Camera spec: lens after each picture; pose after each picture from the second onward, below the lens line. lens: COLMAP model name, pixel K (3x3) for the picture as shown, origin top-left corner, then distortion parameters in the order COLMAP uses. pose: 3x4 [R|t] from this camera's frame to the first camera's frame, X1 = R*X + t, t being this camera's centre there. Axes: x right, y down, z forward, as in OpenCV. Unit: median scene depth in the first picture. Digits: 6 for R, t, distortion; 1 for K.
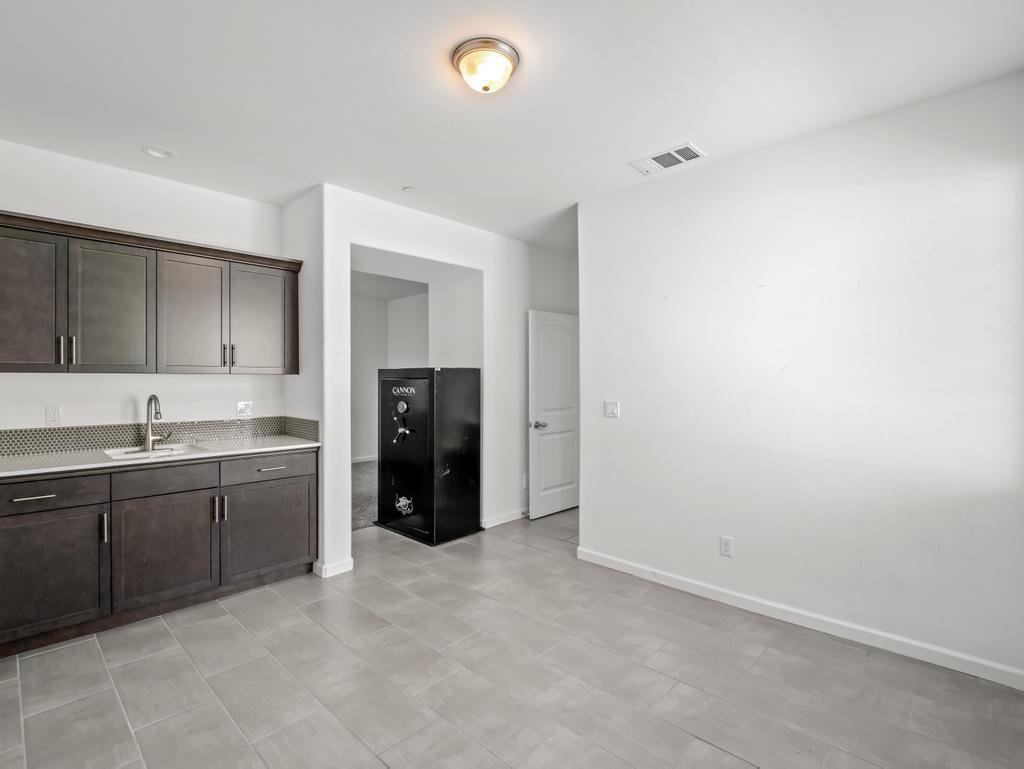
lens RADIAL K [[491.1, 0, 509.4], [0, 491.1, 382.3], [0, 0, 1]] dist [-0.014890, -0.001723]
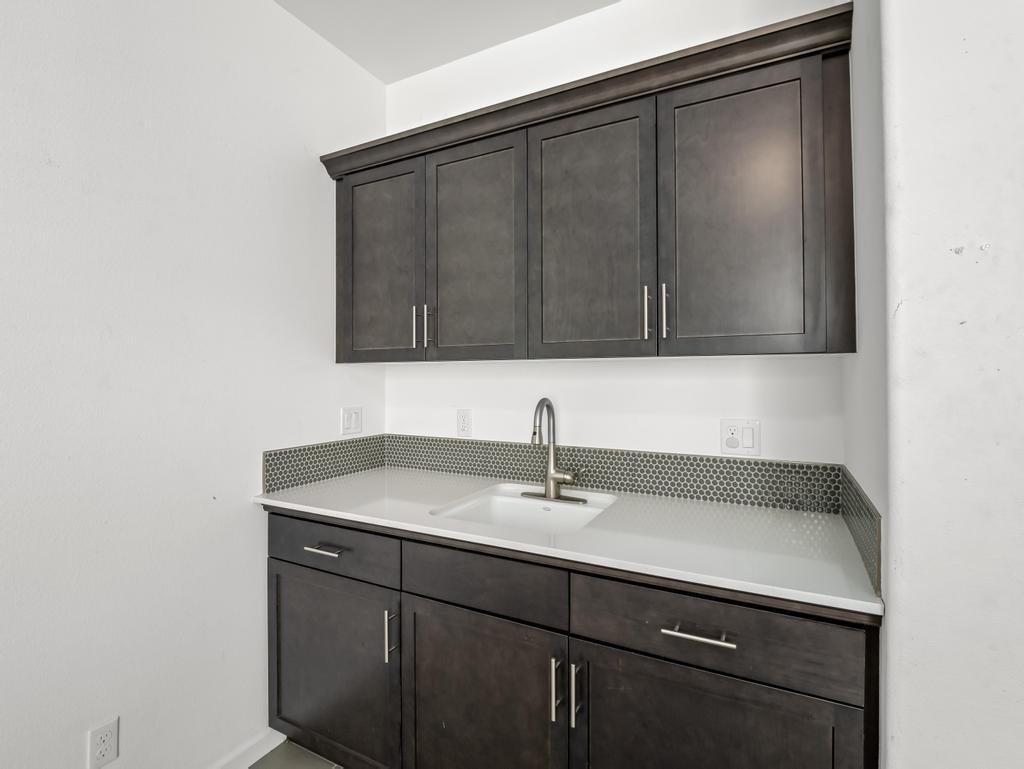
lens RADIAL K [[491.1, 0, 507.2], [0, 491.1, 380.6], [0, 0, 1]] dist [-0.014890, -0.001723]
pose [[0.275186, 0.003587, -0.961384, -0.222327], [-0.003504, 0.999990, 0.002728, 0.003574], [0.961385, 0.002618, 0.275196, 0.853053]]
